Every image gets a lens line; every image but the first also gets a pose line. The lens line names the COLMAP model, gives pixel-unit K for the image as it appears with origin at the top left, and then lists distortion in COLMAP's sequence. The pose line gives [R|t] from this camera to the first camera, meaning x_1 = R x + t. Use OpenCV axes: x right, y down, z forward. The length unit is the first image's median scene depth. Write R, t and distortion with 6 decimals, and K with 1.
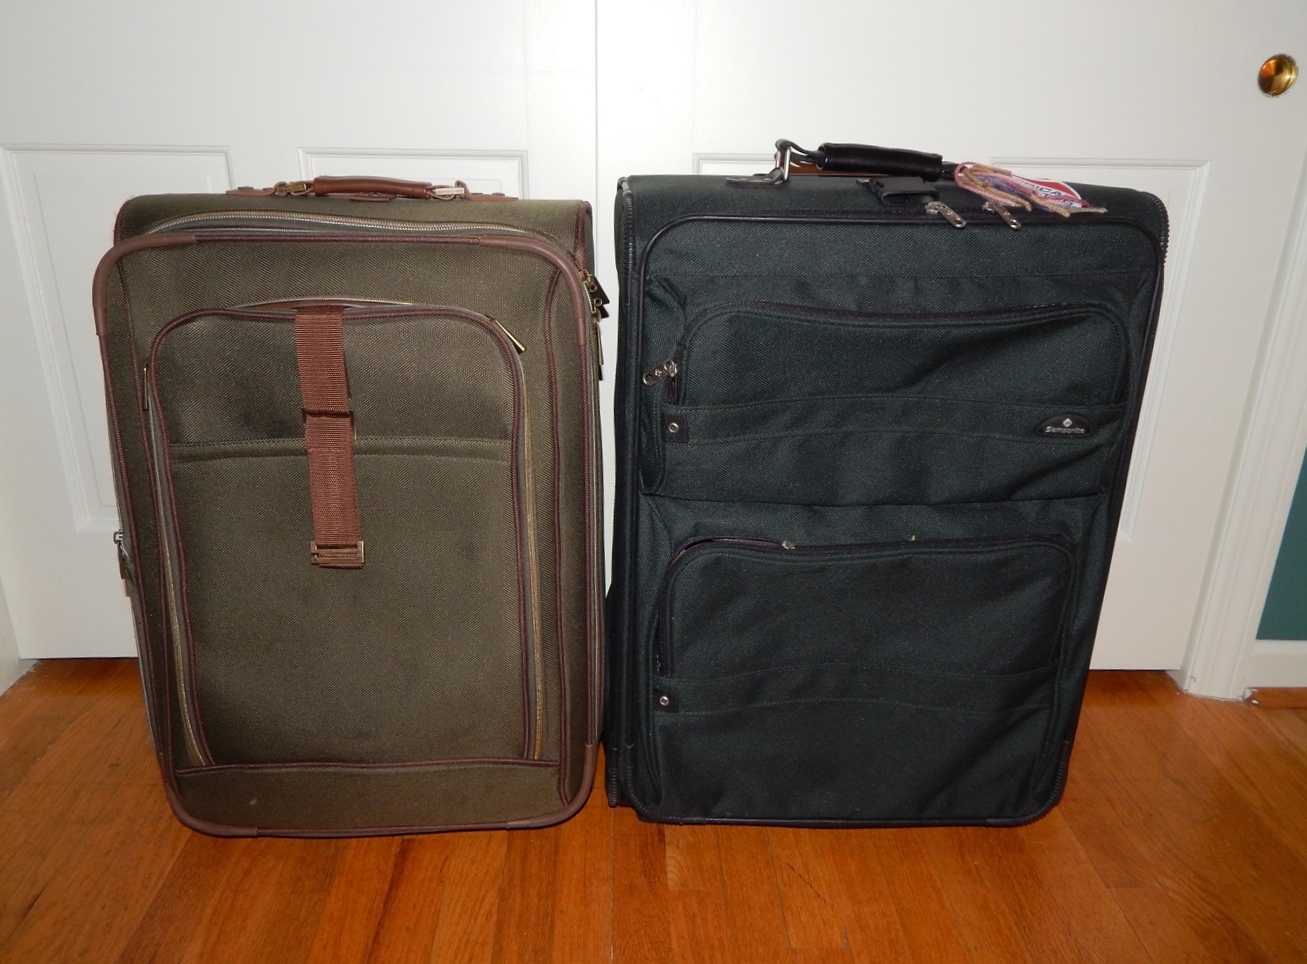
lens RADIAL K [[953.8, 0, 655.0], [0, 953.8, 481.1], [0, 0, 1]] dist [0.003490, -0.012223]
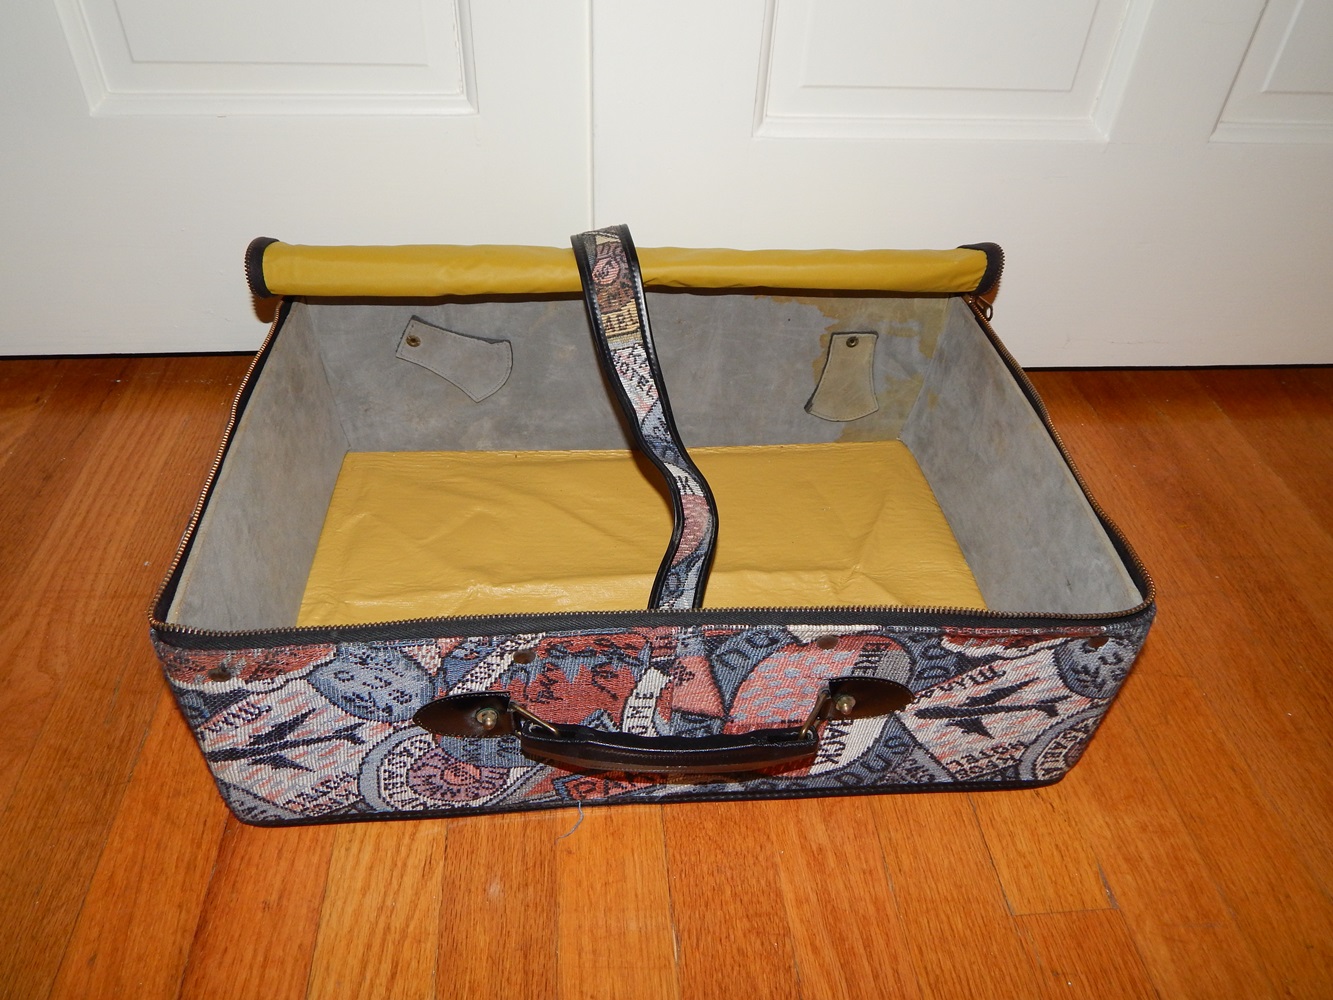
lens RADIAL K [[972.8, 0, 670.5], [0, 972.8, 499.0], [0, 0, 1]] dist [0.003490, -0.012223]
pose [[0.998383, -0.015314, 0.054741, -0.066849], [-0.004730, 0.937303, 0.348483, 0.083355], [-0.056646, -0.348179, 0.935715, 0.551525]]
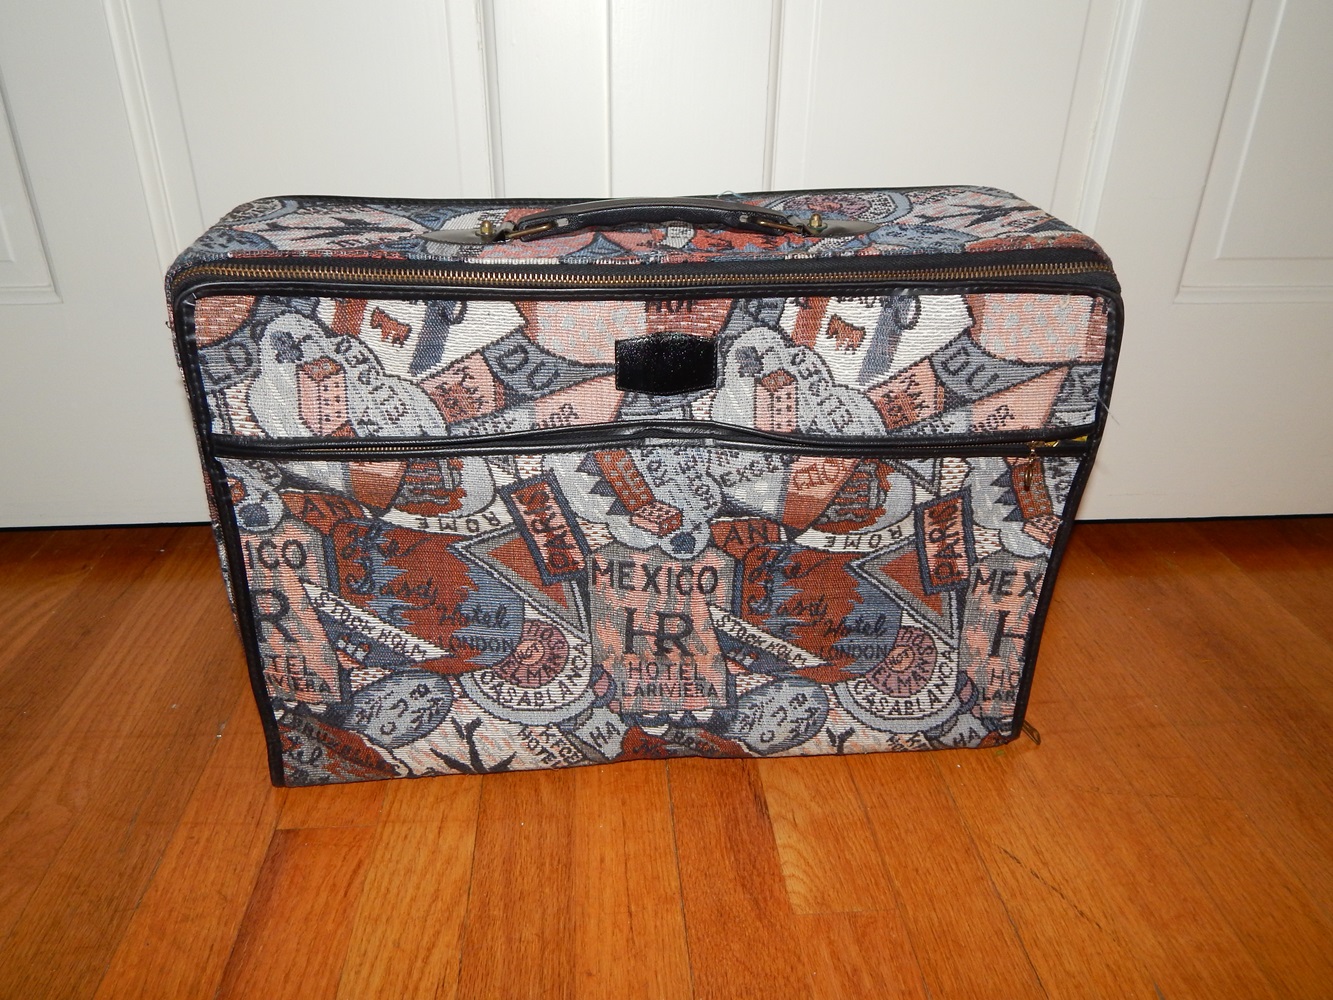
lens RADIAL K [[972.8, 0, 669.7], [0, 972.8, 498.3], [0, 0, 1]] dist [0.003490, -0.012223]
pose [[0.999004, -0.024123, 0.037531, -0.067220], [0.019954, 0.993976, 0.107762, 0.149116], [-0.039904, -0.106906, 0.993468, 0.510305]]
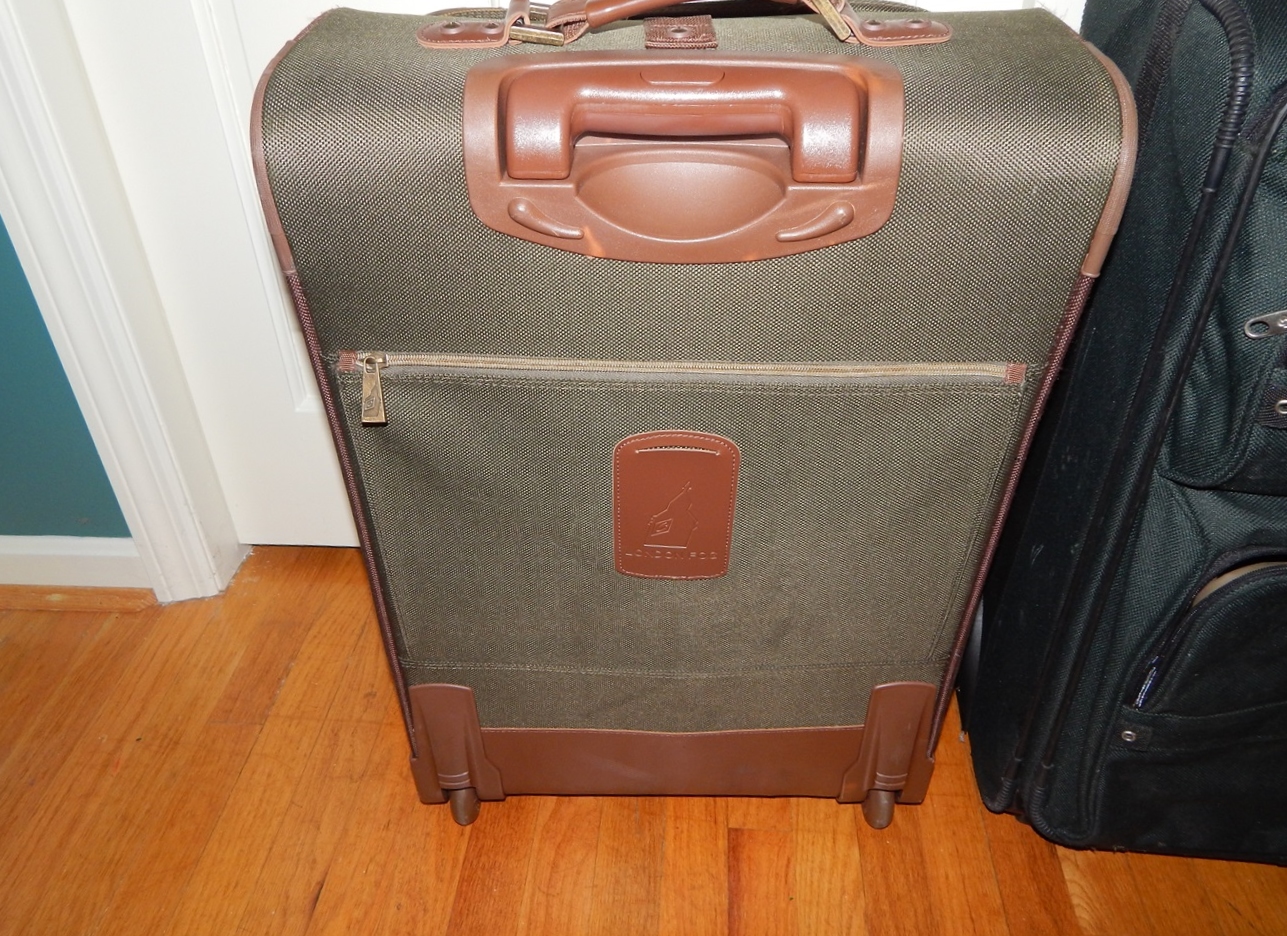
lens RADIAL K [[971.4, 0, 653.0], [0, 971.4, 473.4], [0, 0, 1]] dist [0.020208, -0.019464]
pose [[0.992837, 0.039136, -0.112885, -0.263098], [-0.009605, 0.967917, 0.251086, -0.139599], [0.119090, -0.248203, 0.961360, 0.279691]]
